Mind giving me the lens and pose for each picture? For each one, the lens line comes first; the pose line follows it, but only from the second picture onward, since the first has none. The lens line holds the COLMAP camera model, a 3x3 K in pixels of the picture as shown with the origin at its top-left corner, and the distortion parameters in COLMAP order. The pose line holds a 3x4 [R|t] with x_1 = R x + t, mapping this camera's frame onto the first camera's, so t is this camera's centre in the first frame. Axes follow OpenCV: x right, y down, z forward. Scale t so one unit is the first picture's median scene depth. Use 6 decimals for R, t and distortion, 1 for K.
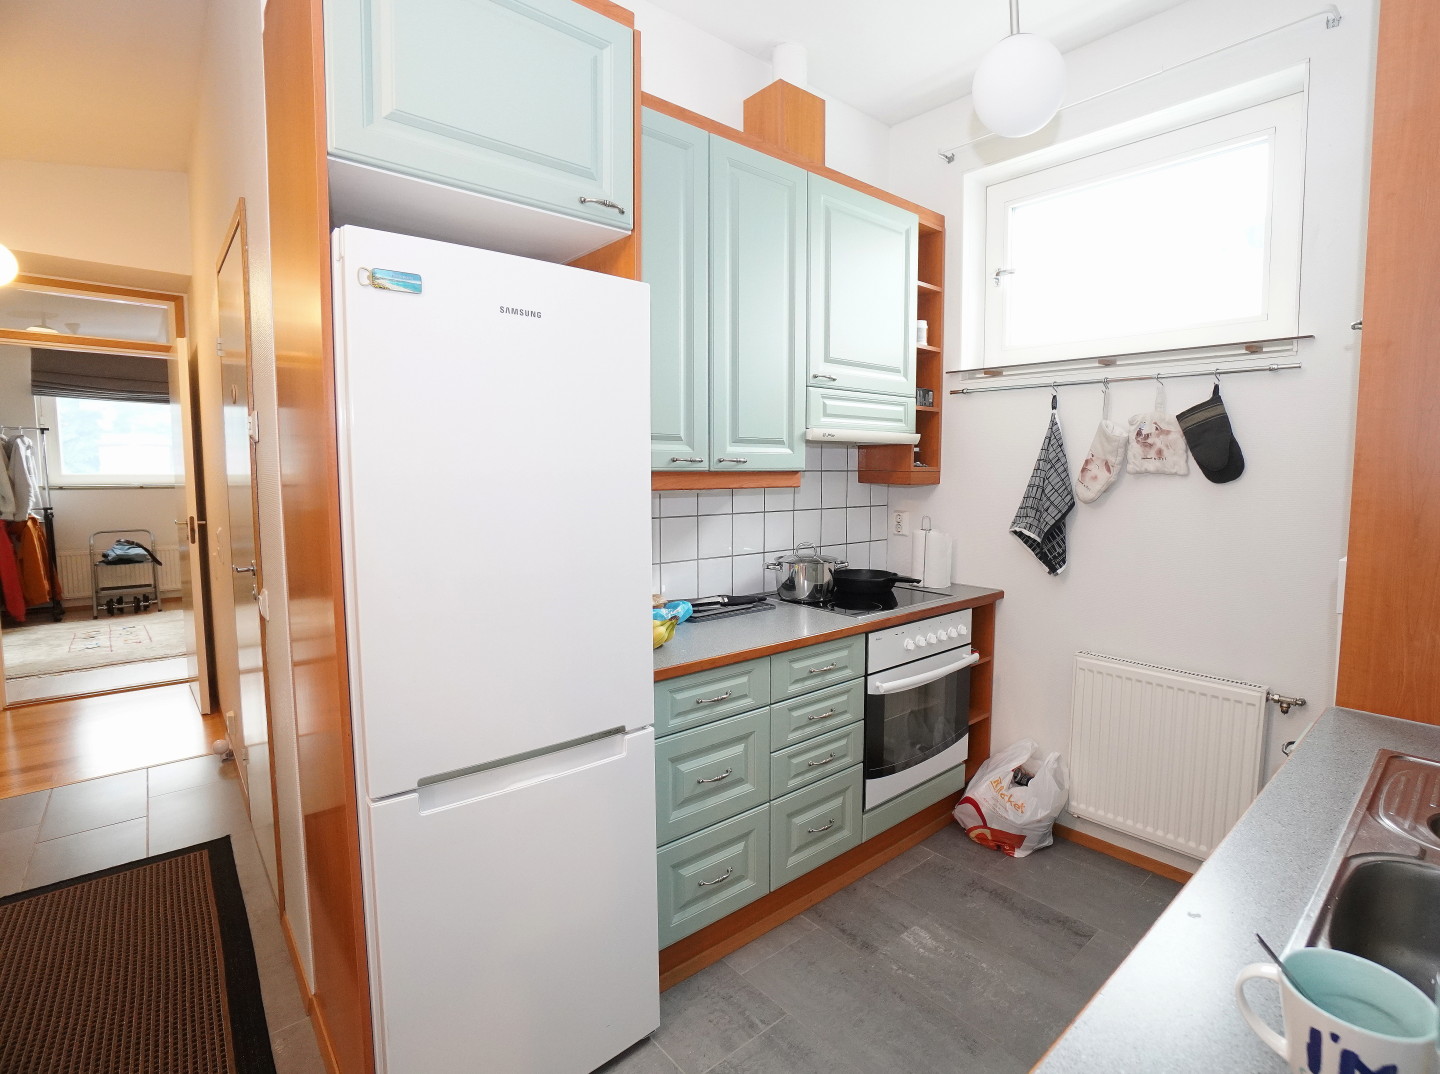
lens RADIAL K [[703.3, 0, 803.5], [0, 703.3, 529.9], [0, 0, 1]] dist [-0.071969, 0.022933]
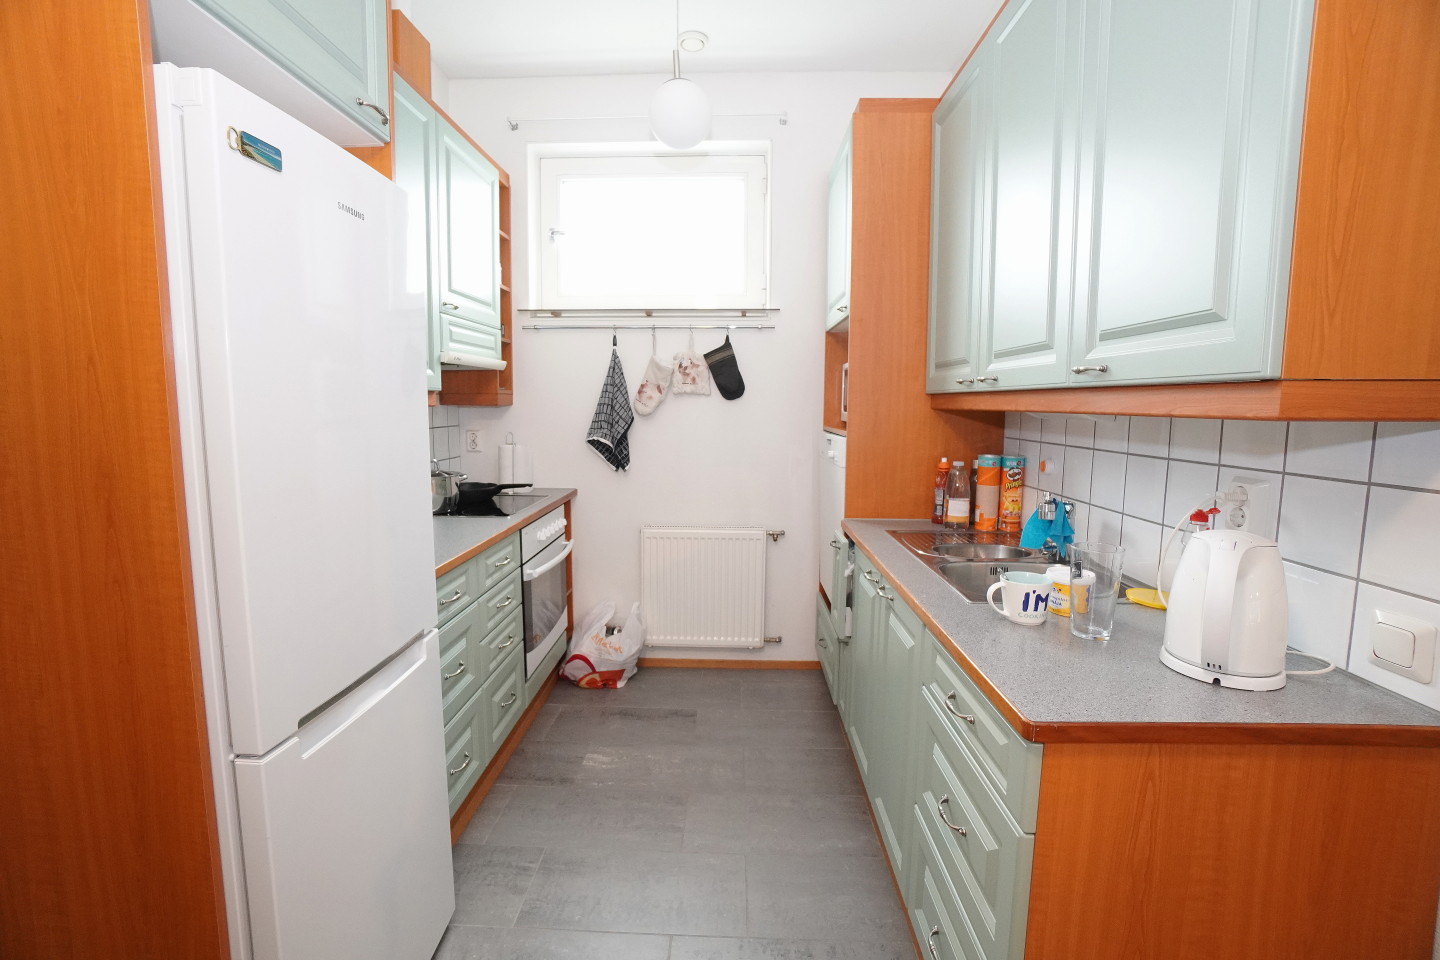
lens RADIAL K [[618.8, 0, 715.4], [0, 618.8, 473.7], [0, 0, 1]] dist [-0.067646, 0.000481]
pose [[0.713312, -0.080394, 0.696220, -0.347014], [0.061583, 0.996746, 0.052001, 0.019438], [-0.698135, 0.005782, 0.715942, 0.033470]]
